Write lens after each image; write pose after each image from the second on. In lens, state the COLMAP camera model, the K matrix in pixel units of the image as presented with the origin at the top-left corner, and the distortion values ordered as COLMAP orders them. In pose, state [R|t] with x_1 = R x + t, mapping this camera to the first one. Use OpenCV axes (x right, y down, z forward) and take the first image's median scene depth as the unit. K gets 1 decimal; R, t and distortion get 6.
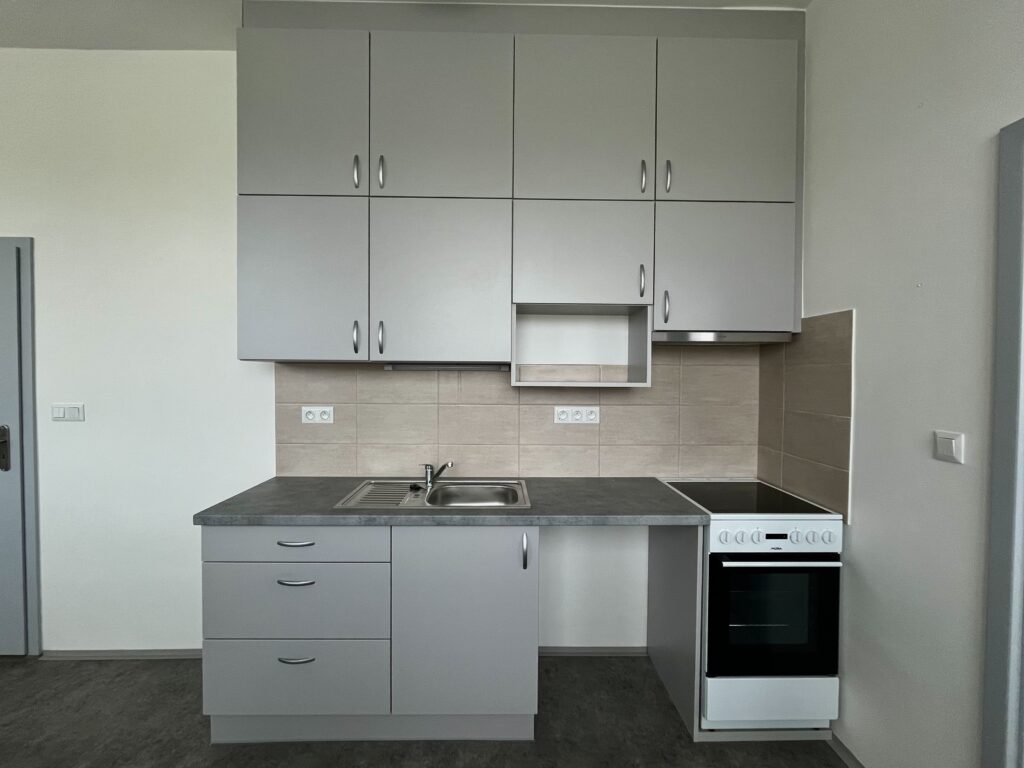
lens RADIAL K [[454.8, 0, 509.8], [0, 454.8, 384.2], [0, 0, 1]] dist [-0.006858, 0.000269]
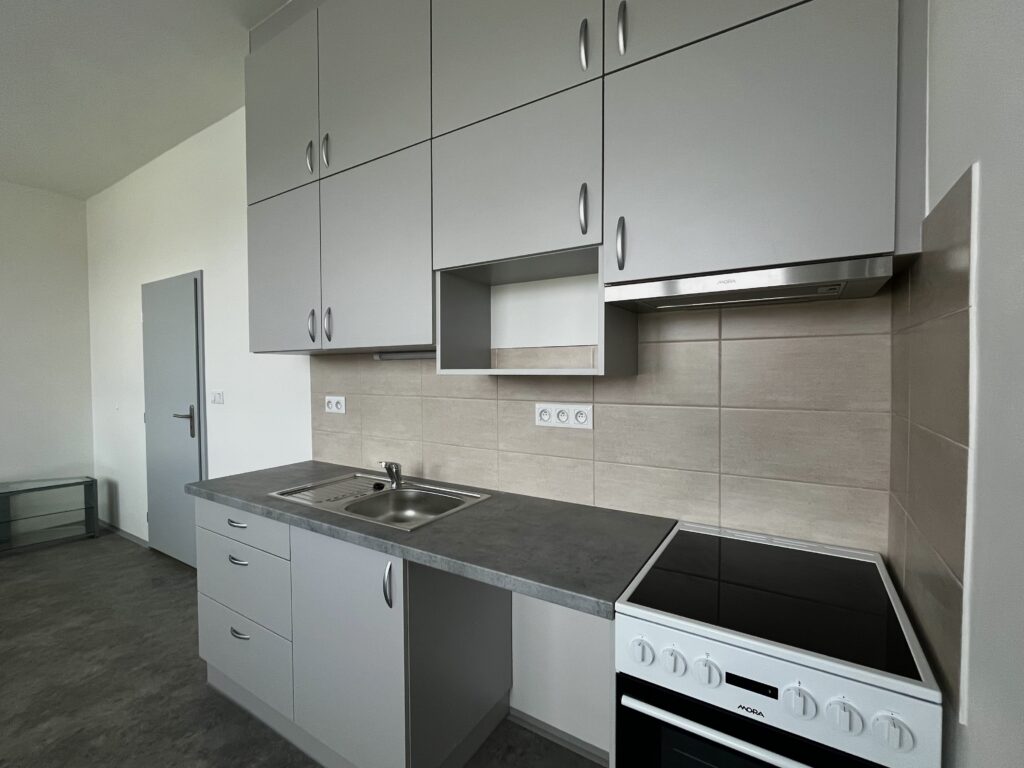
lens RADIAL K [[454.8, 0, 509.8], [0, 454.8, 384.2], [0, 0, 1]] dist [-0.006858, 0.000269]
pose [[0.834382, 0.005443, -0.551160, 0.478853], [-0.004062, 0.999985, 0.003728, 0.015217], [0.551172, -0.000872, 0.834391, 0.350767]]
